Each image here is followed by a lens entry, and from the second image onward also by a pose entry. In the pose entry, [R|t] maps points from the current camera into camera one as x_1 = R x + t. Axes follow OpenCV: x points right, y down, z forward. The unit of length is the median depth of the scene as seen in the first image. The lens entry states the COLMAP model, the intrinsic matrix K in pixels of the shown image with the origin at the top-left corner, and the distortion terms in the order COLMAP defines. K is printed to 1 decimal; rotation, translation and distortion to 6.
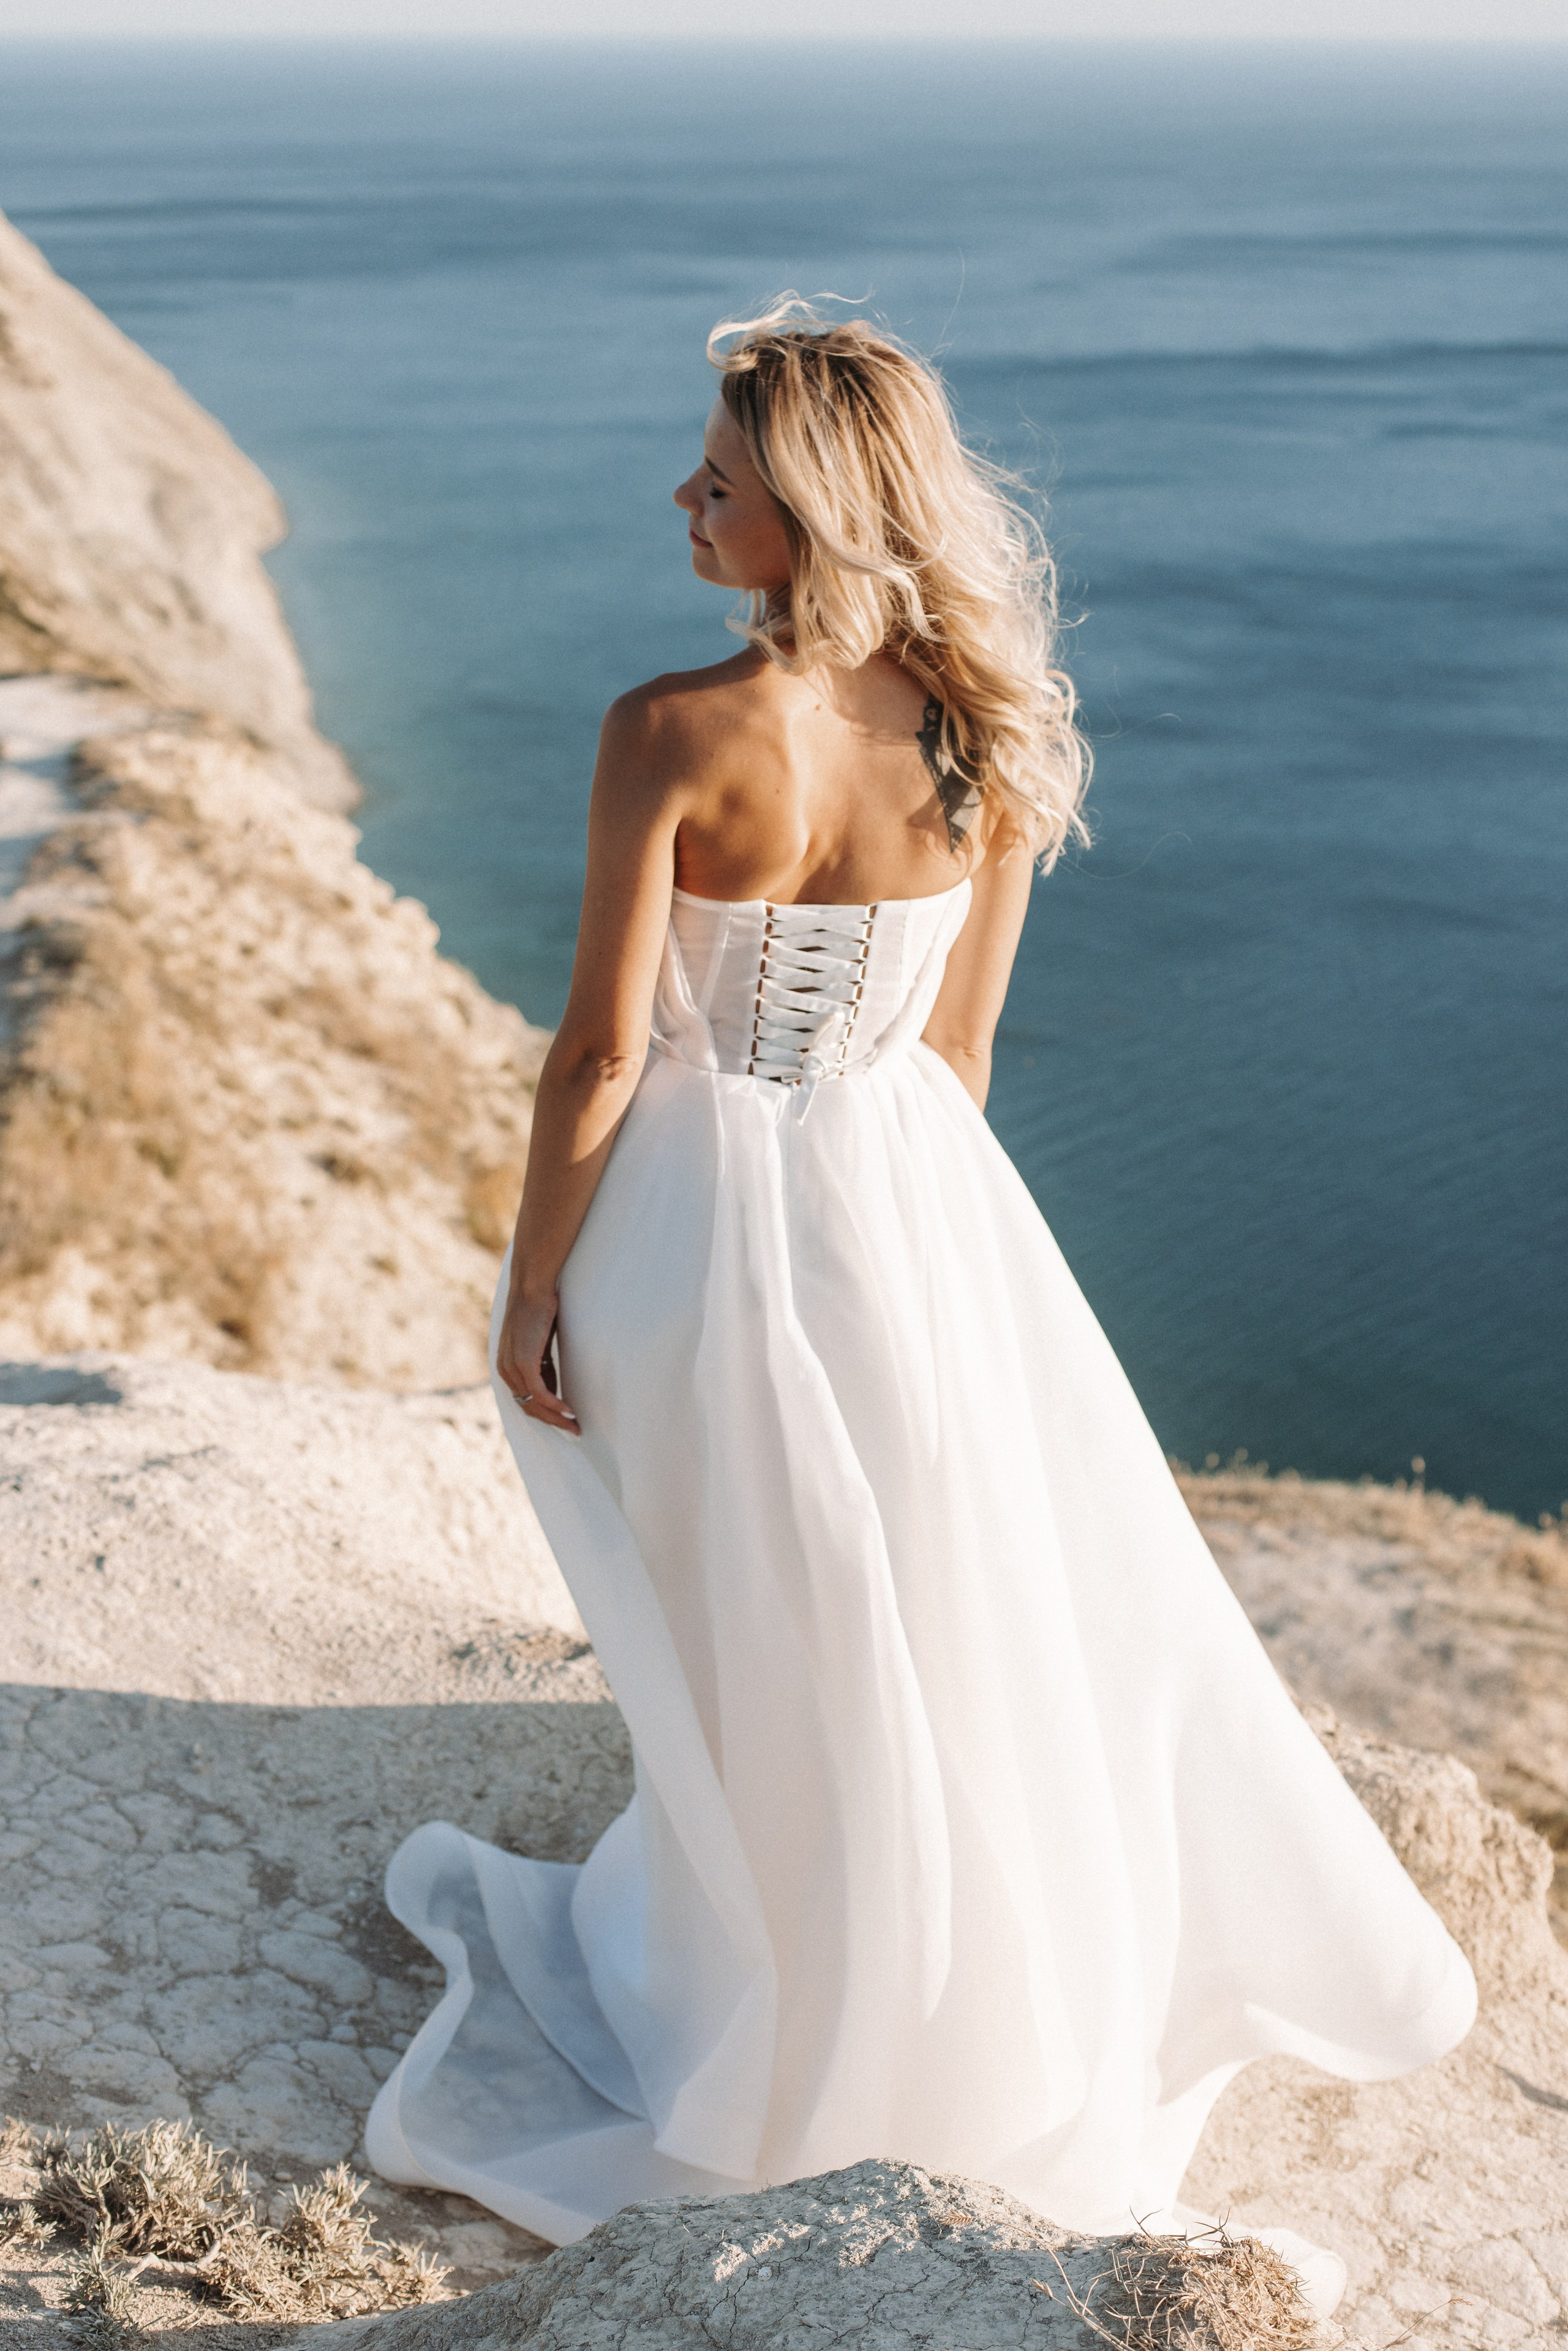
lens RADIAL K [[3486.5, 0, 748.3], [0, 3486.5, 1167.9], [0, 0, 1]] dist [0.007865, -0.067031]
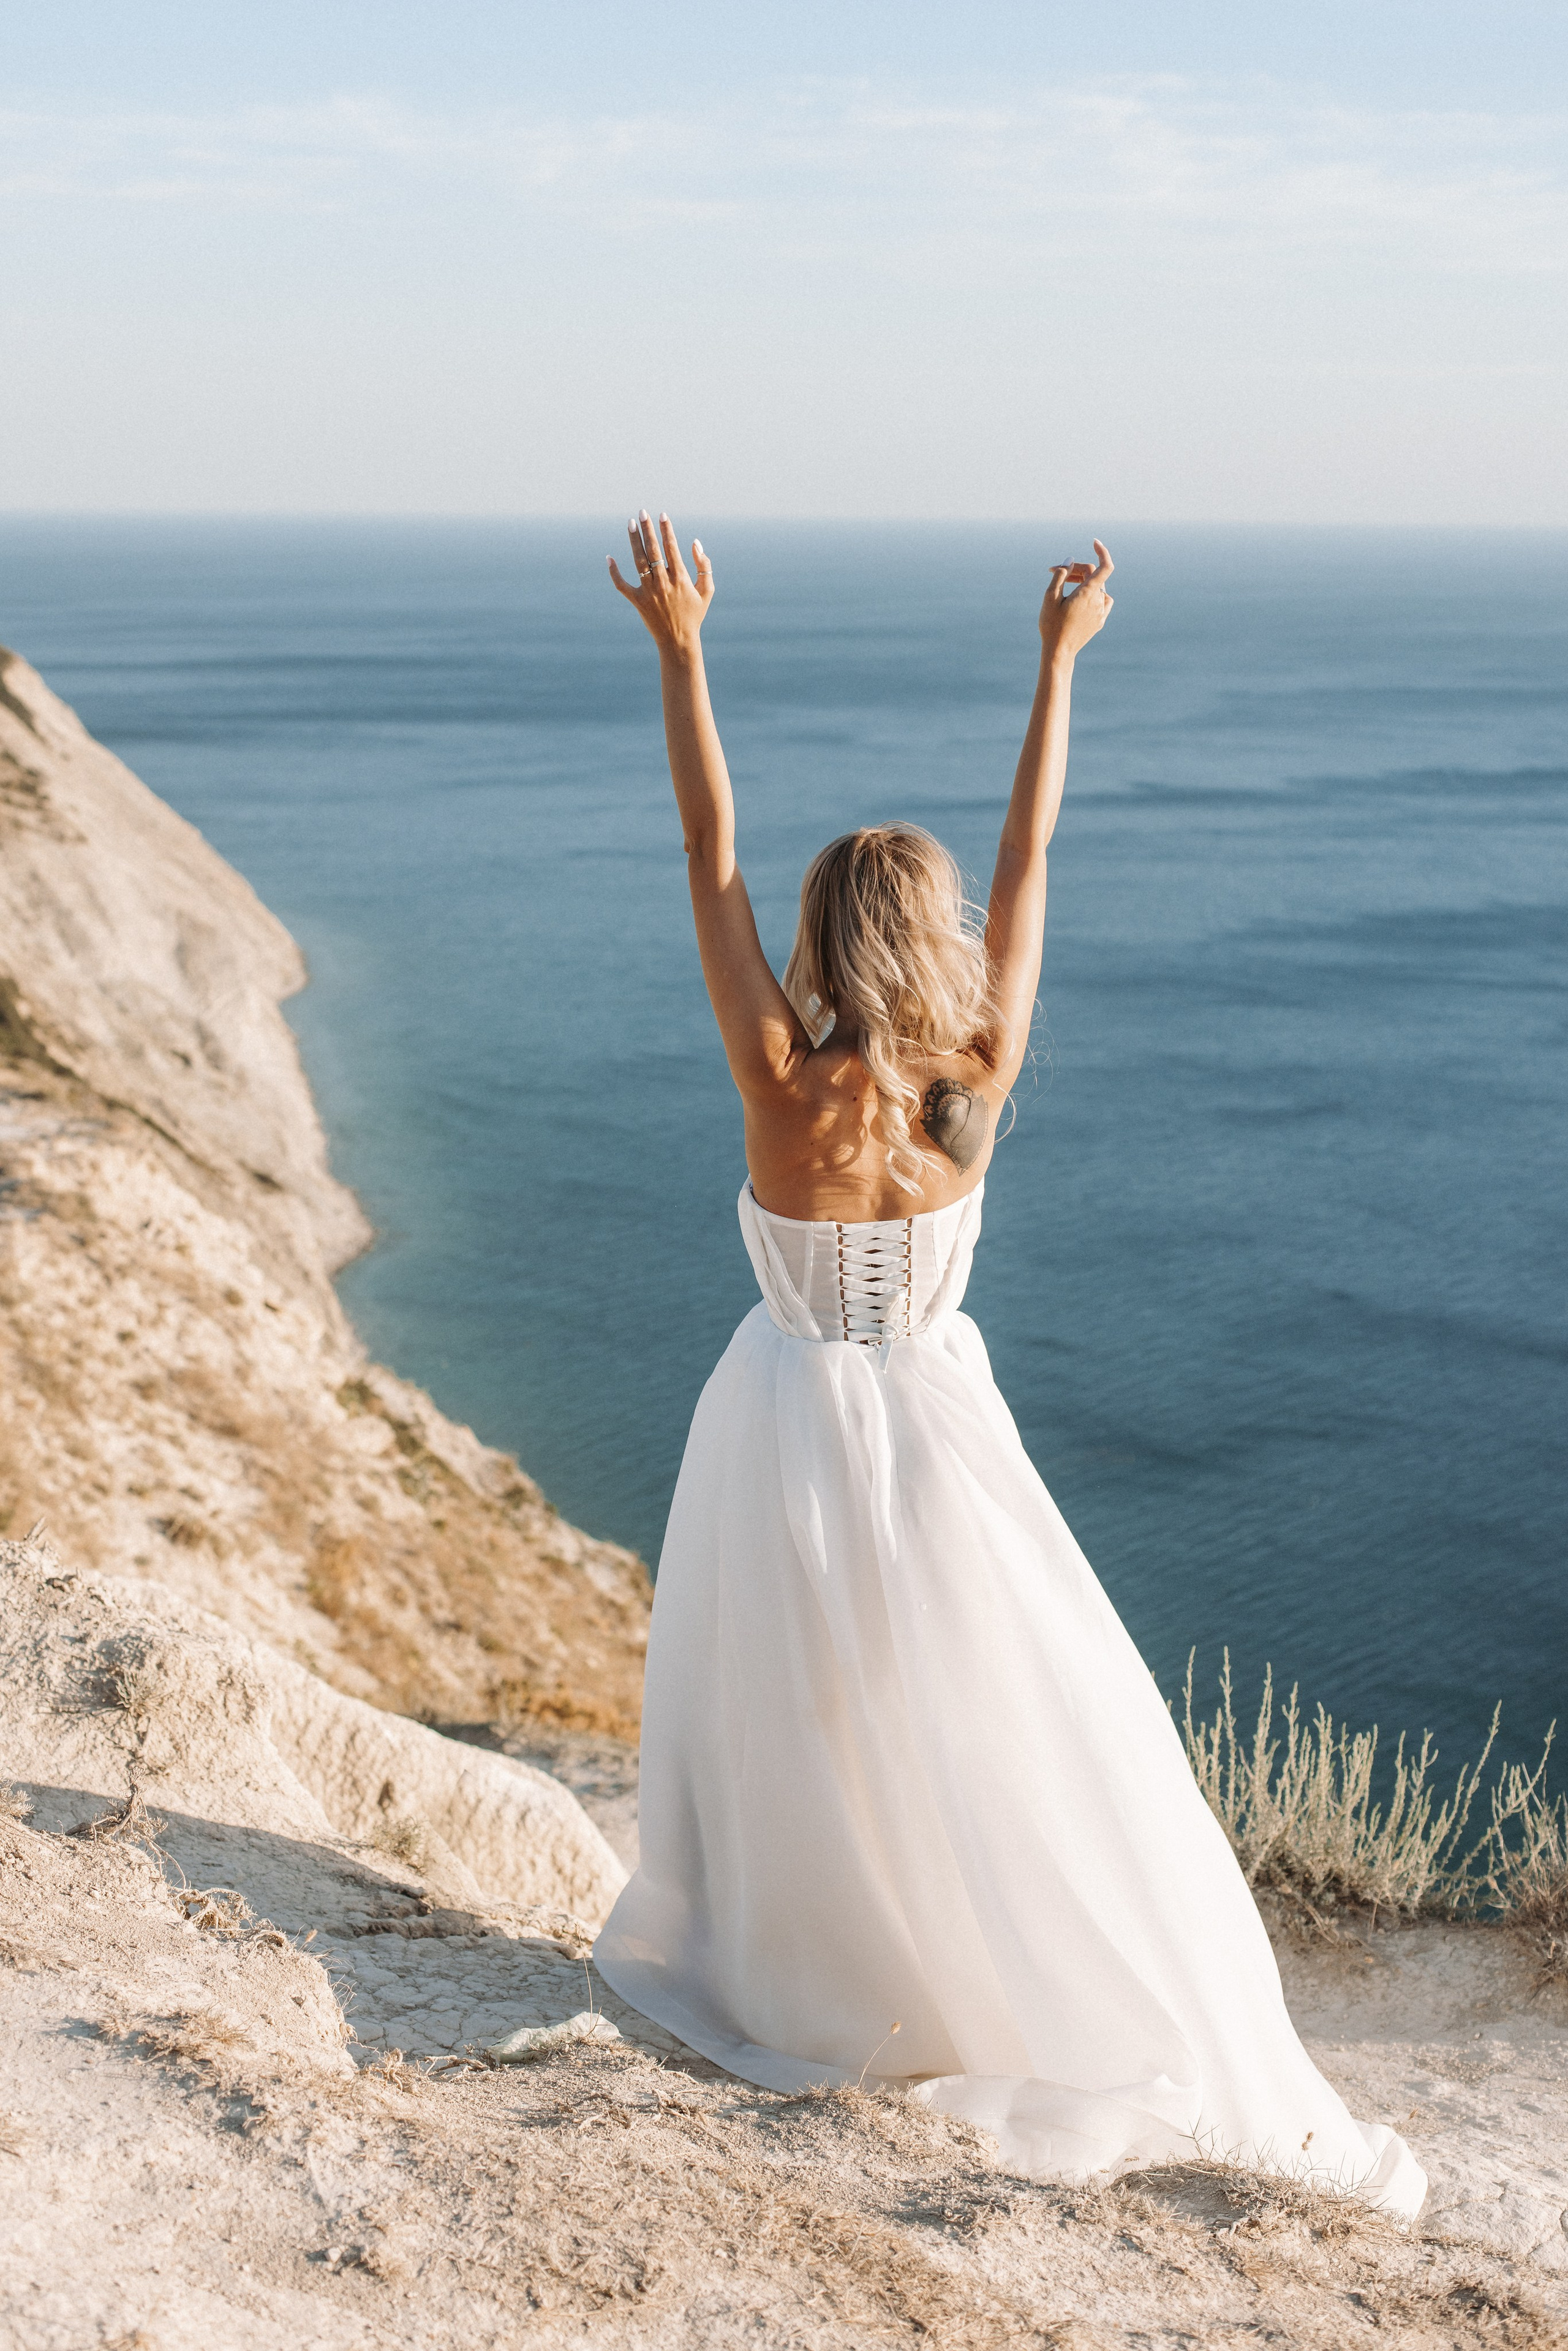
lens RADIAL K [[3429.4, 0, 784.0], [0, 3429.4, 1175.5], [0, 0, 1]] dist [0.009098, -0.125121]
pose [[0.999917, 0.009226, 0.009045, 0.052821], [-0.008026, 0.992152, -0.124783, 0.019860], [-0.010125, 0.124700, 0.992143, -0.052066]]
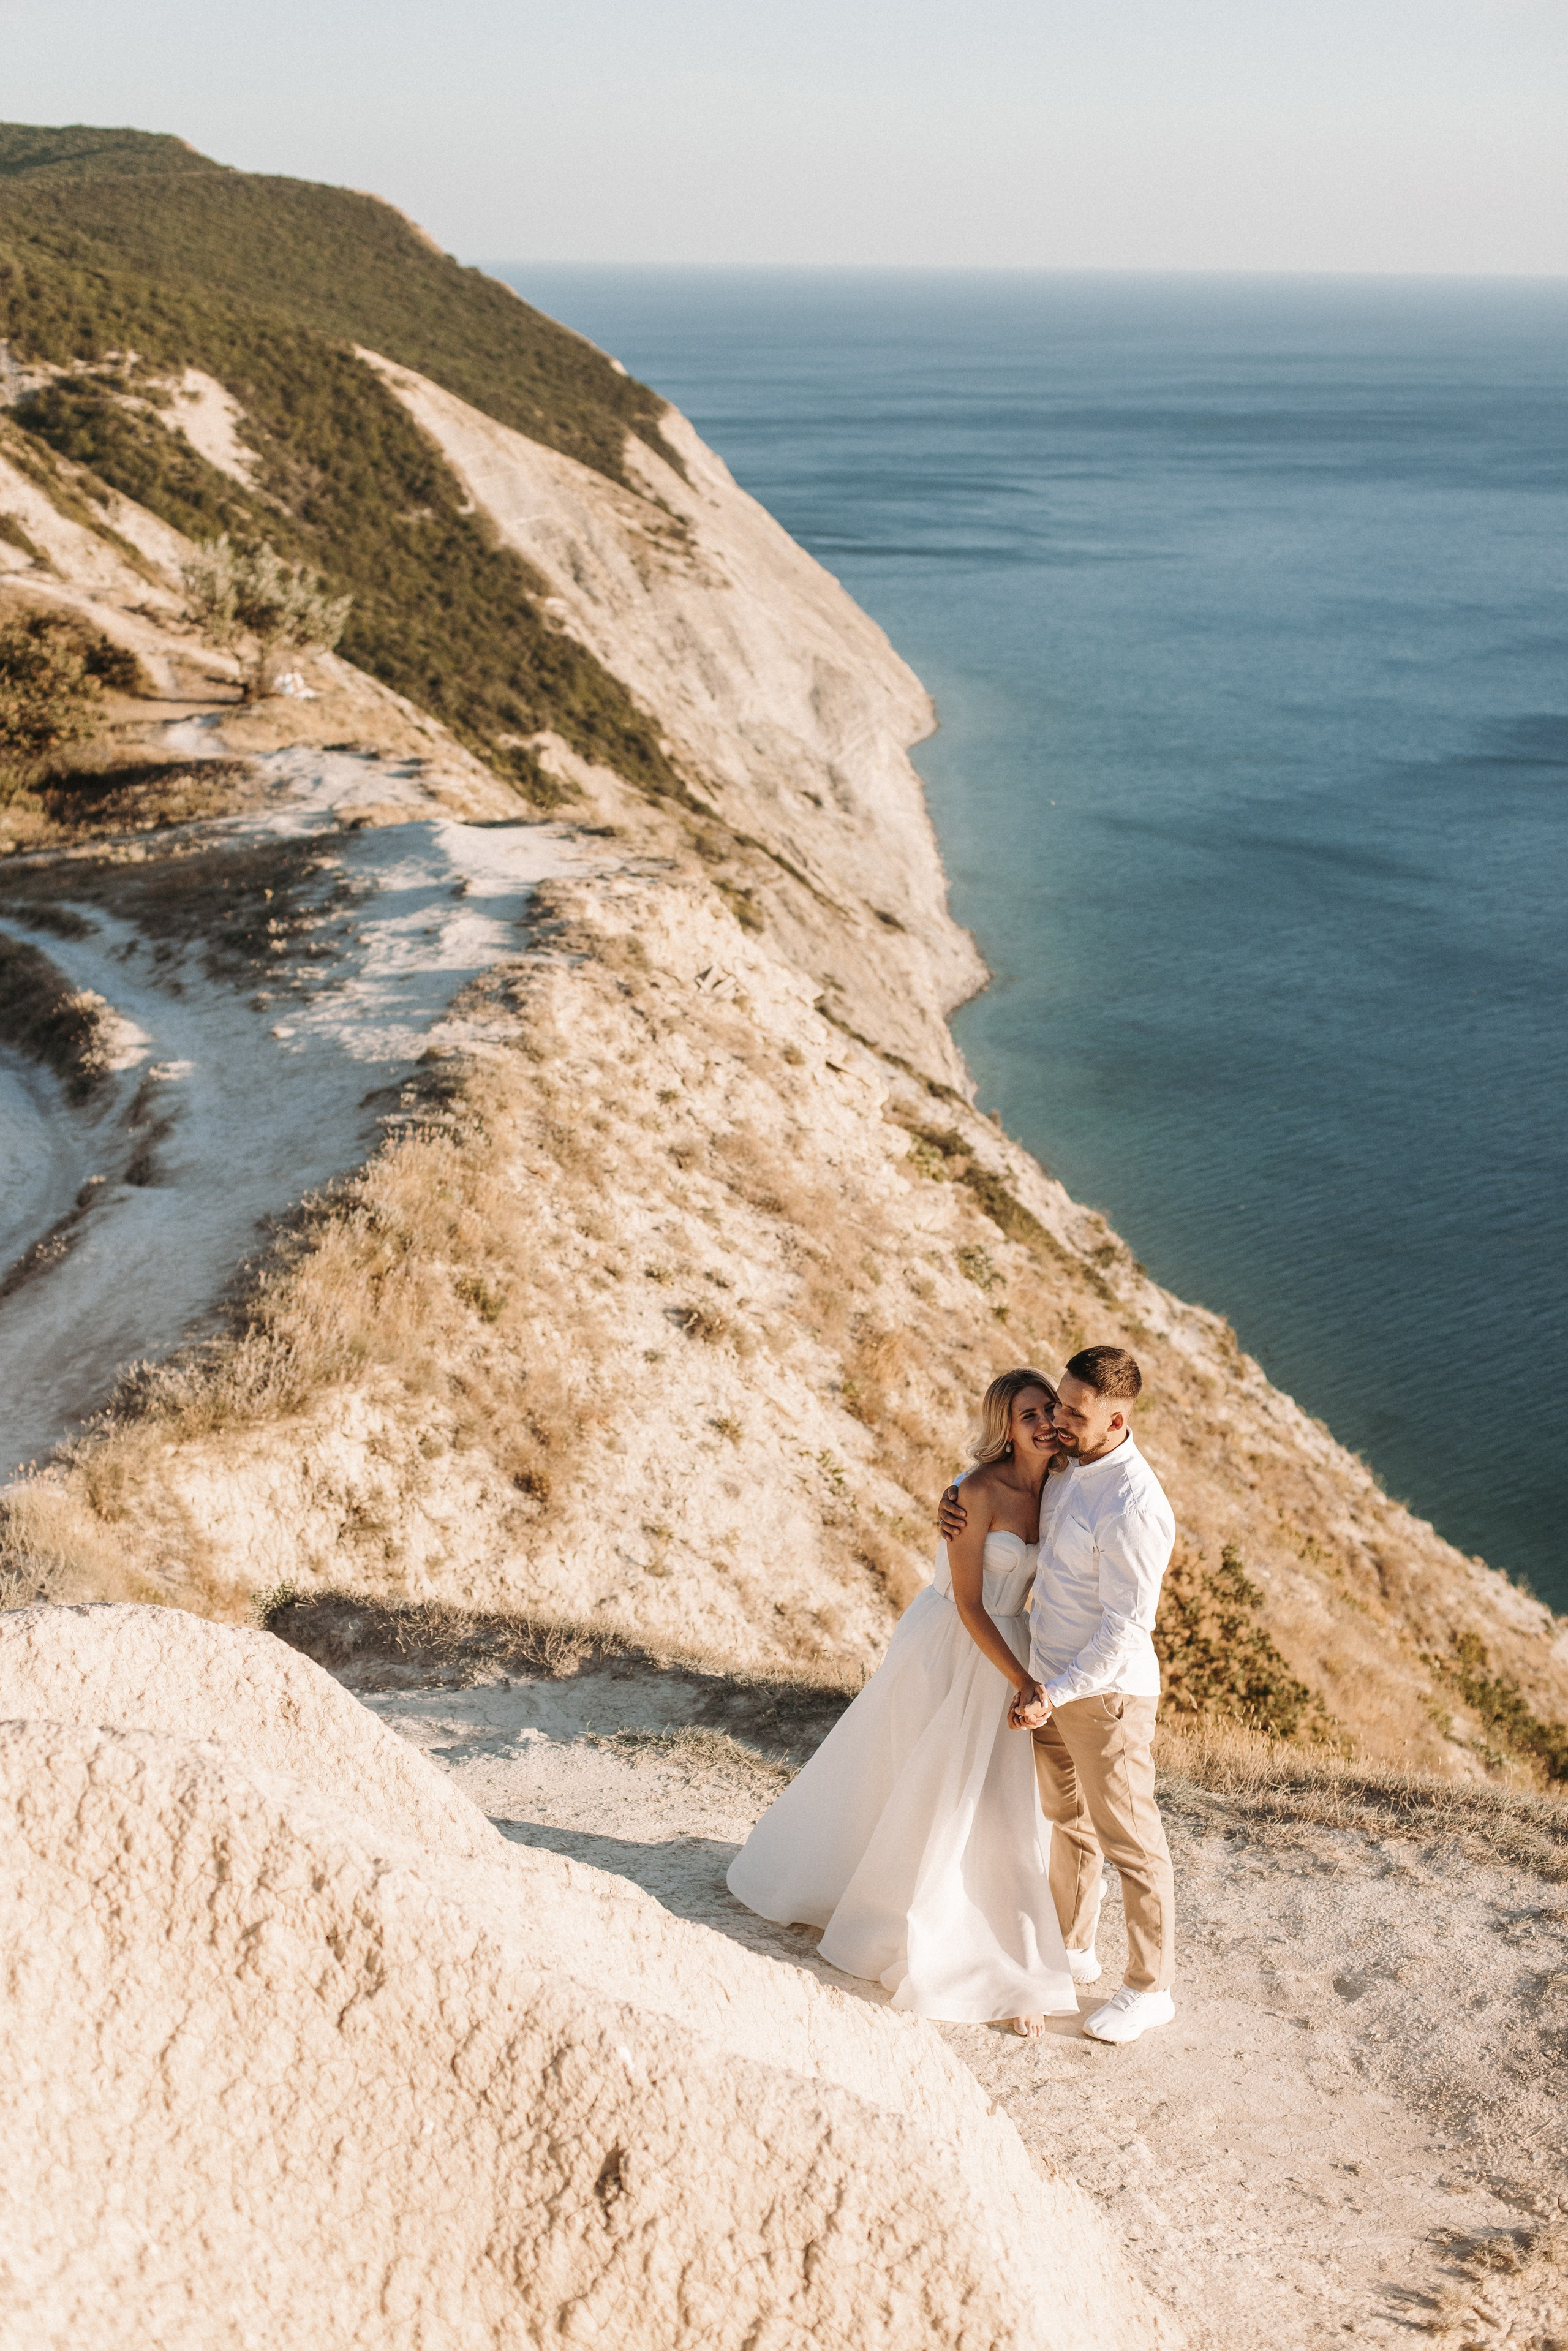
lens RADIAL K [[3331.1, 0, 784.0], [0, 3331.1, 1175.5], [0, 0, 1]] dist [0.083102, -0.590456]
pose [[0.984232, 0.057639, -0.167231, 0.052467], [-0.065637, 0.996930, -0.042693, -0.002662], [0.164256, 0.052996, 0.984993, 0.090794]]
